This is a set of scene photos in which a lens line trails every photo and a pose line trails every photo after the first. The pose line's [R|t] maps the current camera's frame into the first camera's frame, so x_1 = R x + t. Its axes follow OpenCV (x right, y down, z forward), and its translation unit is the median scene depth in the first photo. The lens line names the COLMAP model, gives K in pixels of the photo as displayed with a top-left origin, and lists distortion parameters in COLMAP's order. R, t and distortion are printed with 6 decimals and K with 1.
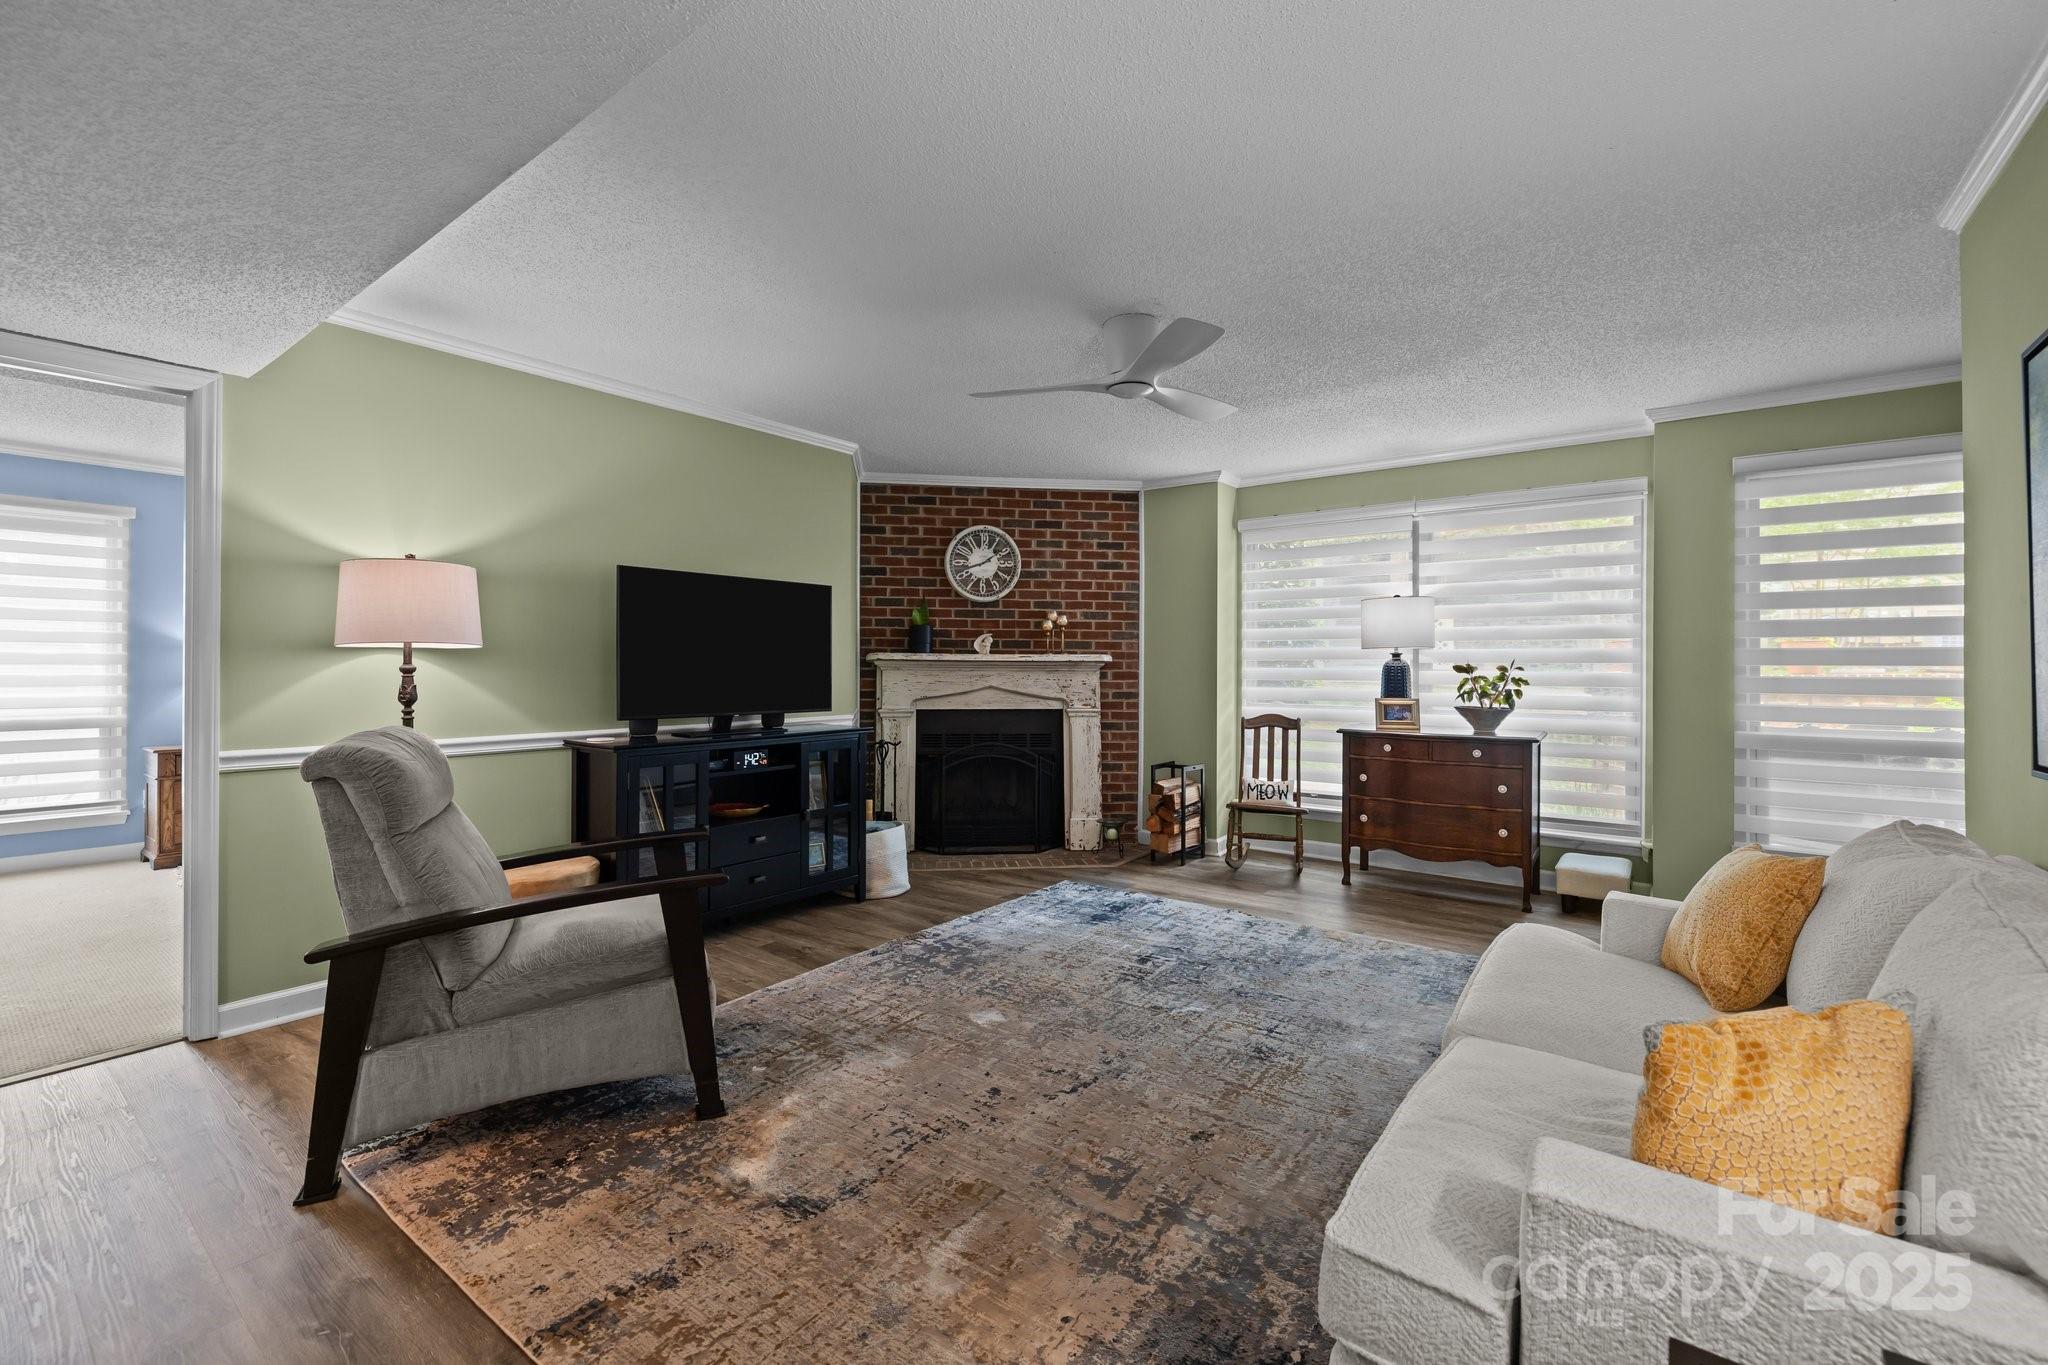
lens RADIAL K [[860.6, 0, 1011.4], [0, 860.6, 663.5], [0, 0, 1]] dist [0.001097, -0.001029]
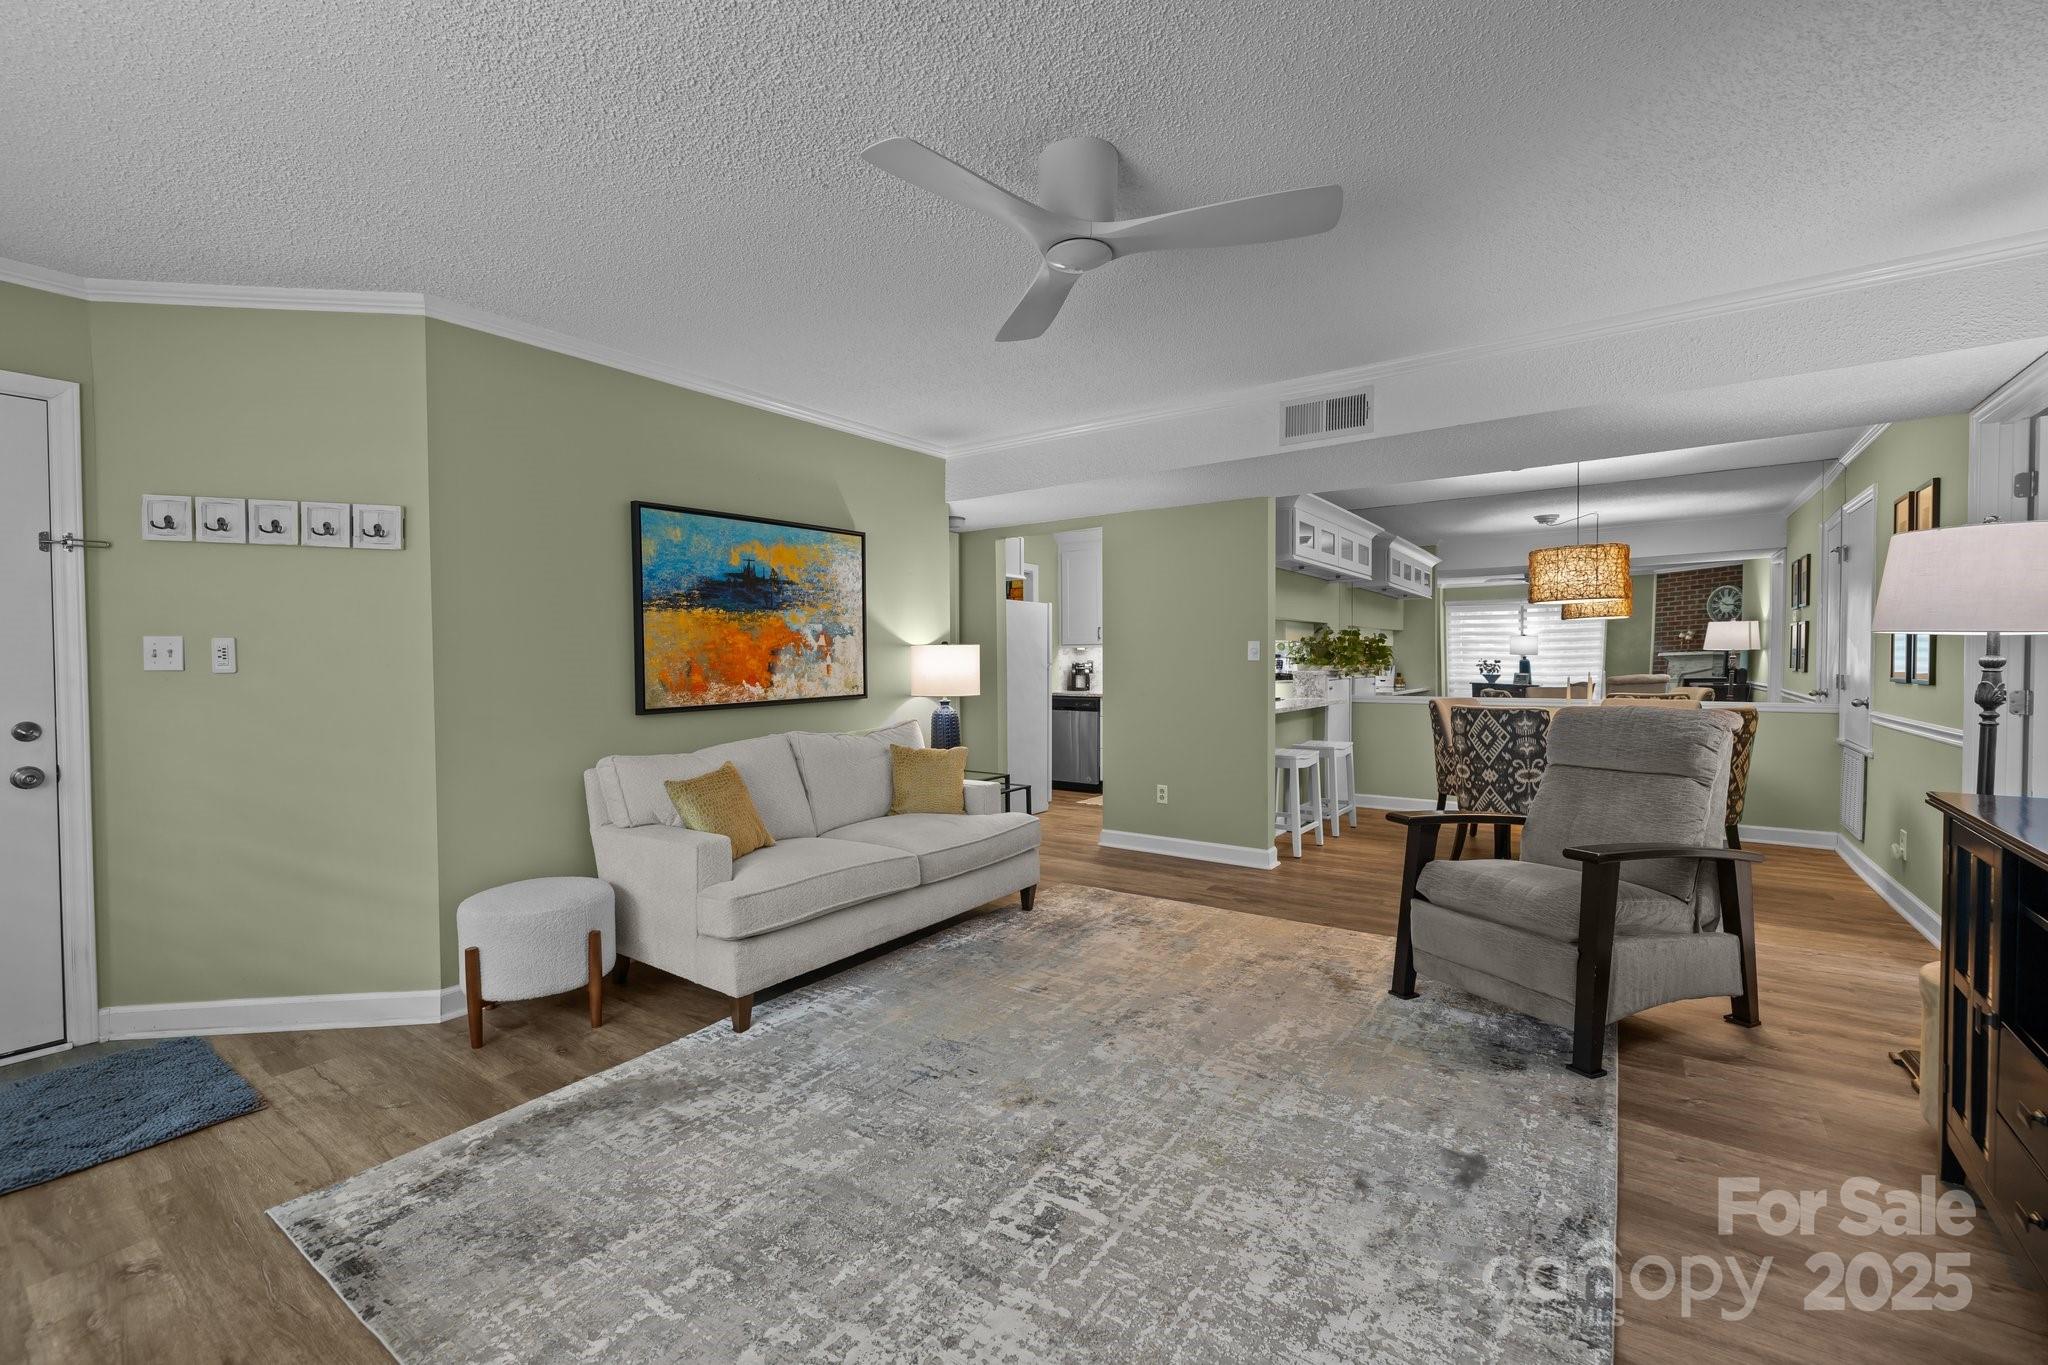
lens RADIAL K [[860.6, 0, 1015.2], [0, 860.6, 676.2], [0, 0, 1]] dist [0.001097, -0.001029]
pose [[-0.999671, 0.003869, -0.025338, 0.115386], [0.003375, 0.999804, 0.019506, 0.000368], [0.025408, 0.019414, -0.999489, 0.941418]]
